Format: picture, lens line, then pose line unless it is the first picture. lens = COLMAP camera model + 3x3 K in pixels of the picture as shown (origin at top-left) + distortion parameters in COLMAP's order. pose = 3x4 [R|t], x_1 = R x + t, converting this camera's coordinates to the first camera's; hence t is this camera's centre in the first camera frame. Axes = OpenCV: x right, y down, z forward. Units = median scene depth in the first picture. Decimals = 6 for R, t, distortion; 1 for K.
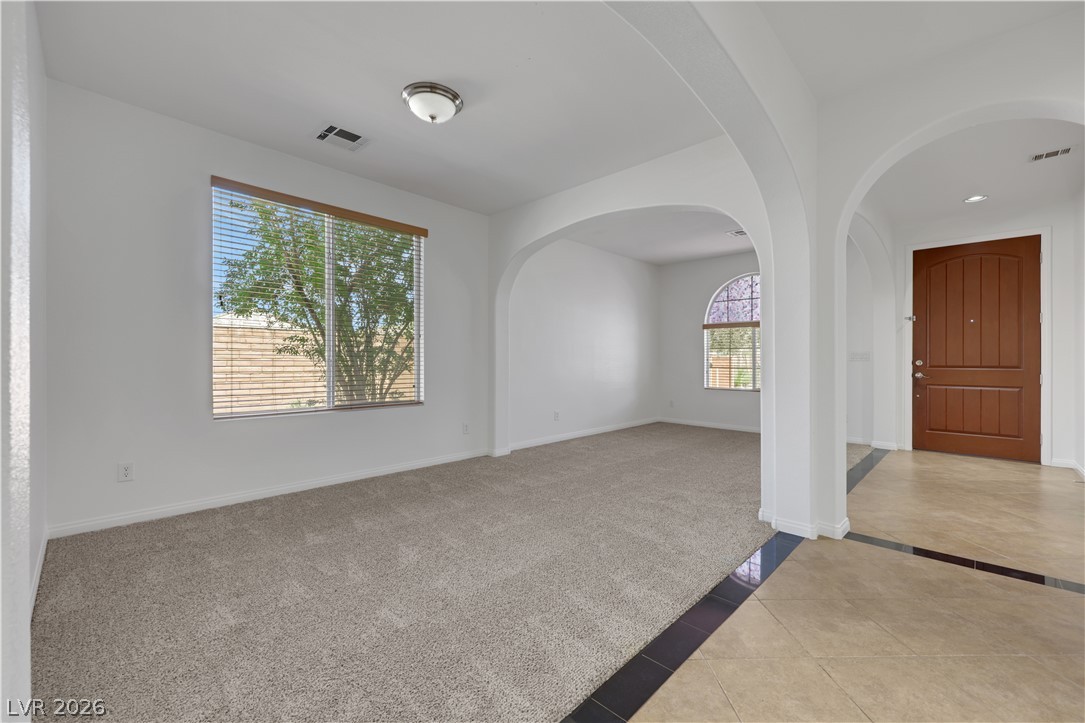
lens RADIAL K [[431.2, 0, 542.9], [0, 431.2, 374.8], [0, 0, 1]] dist [0.023333, 0.000138]
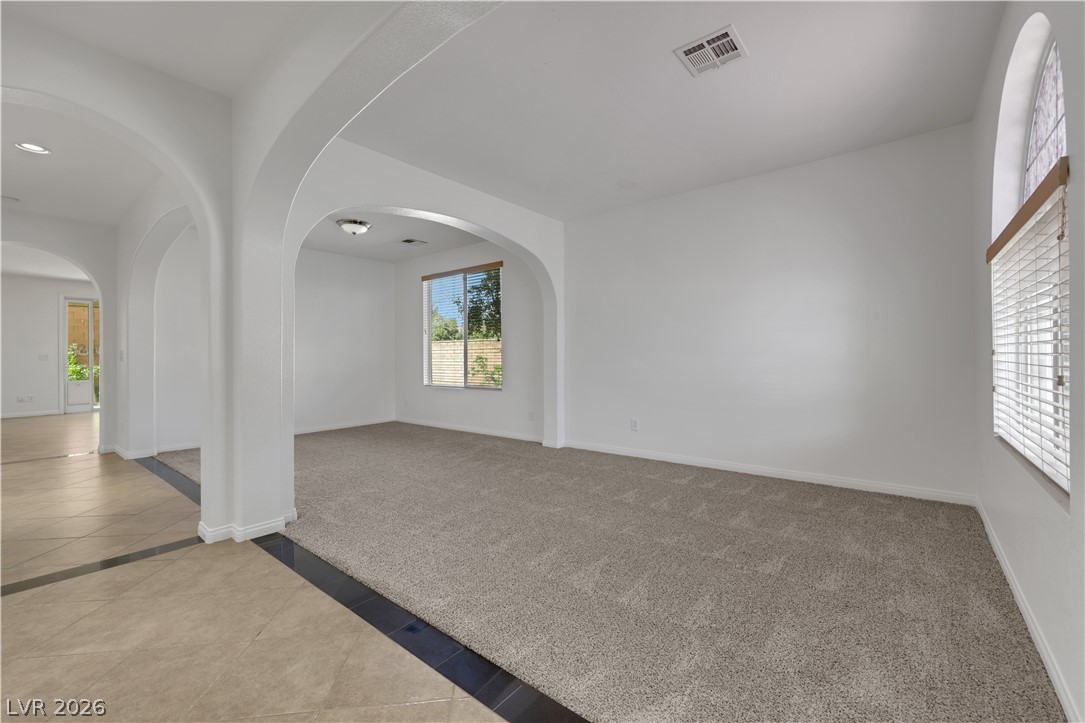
lens RADIAL K [[425.9, 0, 546.5], [0, 425.9, 357.9], [0, 0, 1]] dist [-0.000903, 0.000161]
pose [[0.109876, -0.018349, -0.993776, 1.547563], [-0.000878, 0.999827, -0.018558, -0.006981], [0.993945, 0.002912, 0.109841, 1.497553]]
